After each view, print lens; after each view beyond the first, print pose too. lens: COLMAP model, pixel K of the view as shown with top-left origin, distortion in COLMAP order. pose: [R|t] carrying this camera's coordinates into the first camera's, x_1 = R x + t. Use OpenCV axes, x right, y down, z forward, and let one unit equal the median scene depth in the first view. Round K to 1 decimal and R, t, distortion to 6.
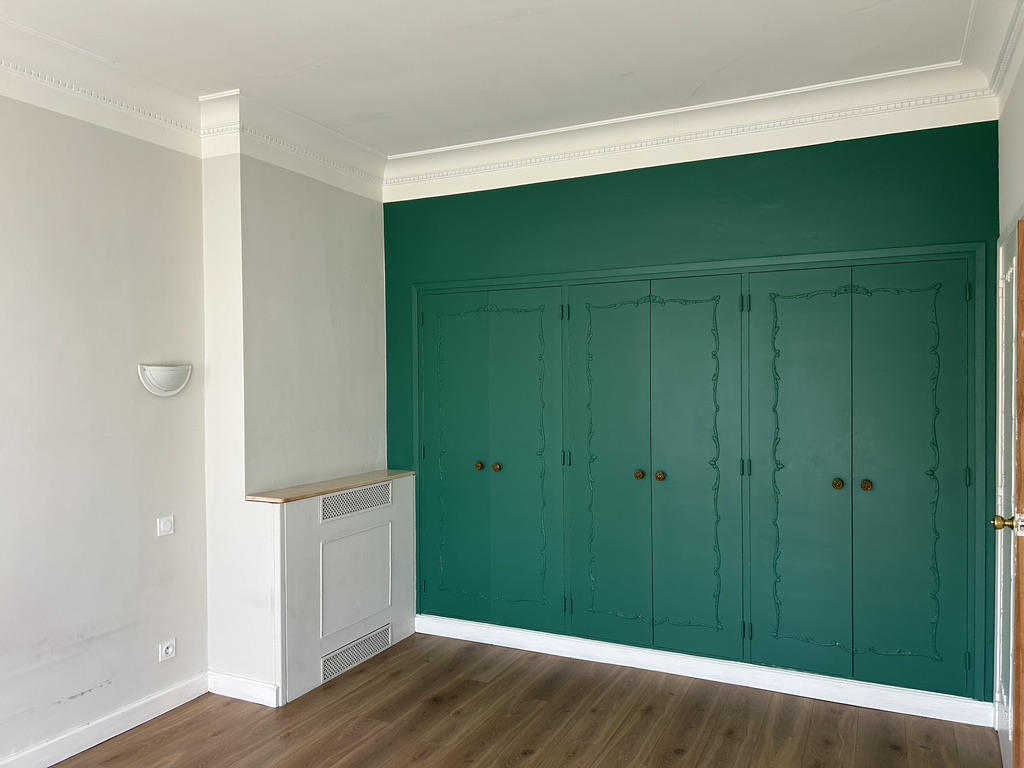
lens RADIAL K [[777.4, 0, 478.7], [0, 777.4, 384.8], [0, 0, 1]] dist [0.052785, -0.048944]
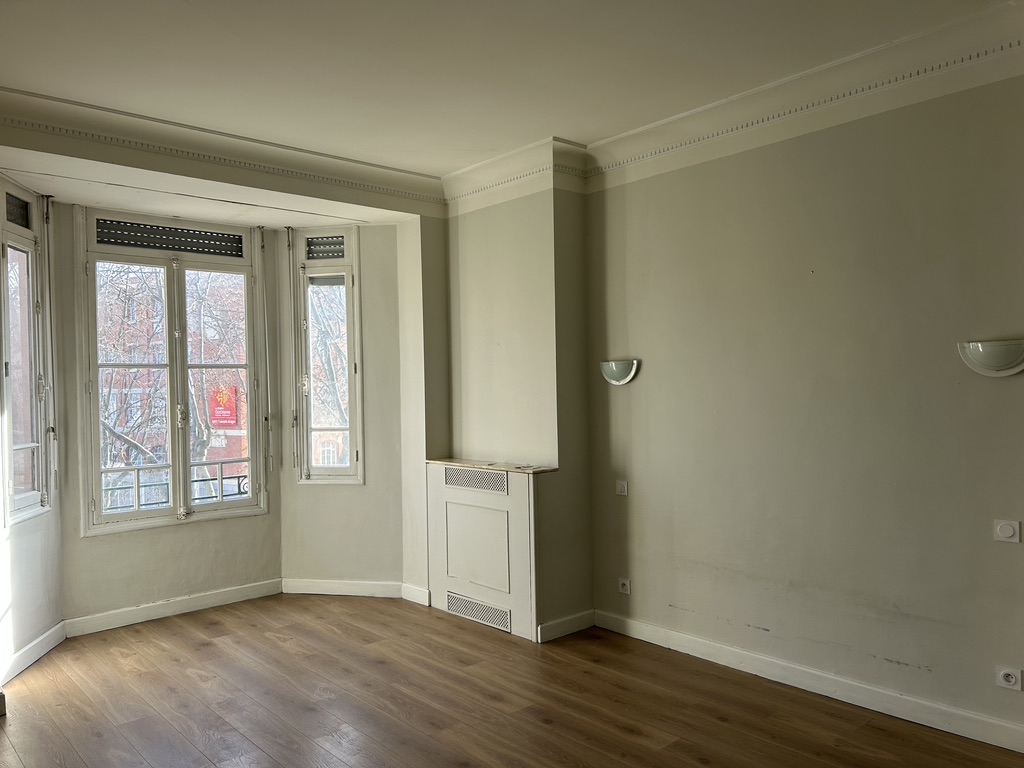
lens RADIAL K [[777.4, 0, 507.7], [0, 777.4, 380.2], [0, 0, 1]] dist [0.052785, -0.048944]
pose [[-0.366779, 0.005656, -0.930291, 0.583908], [0.017986, 0.999838, -0.001012, 0.009448], [0.930134, -0.017103, -0.366821, 0.812849]]
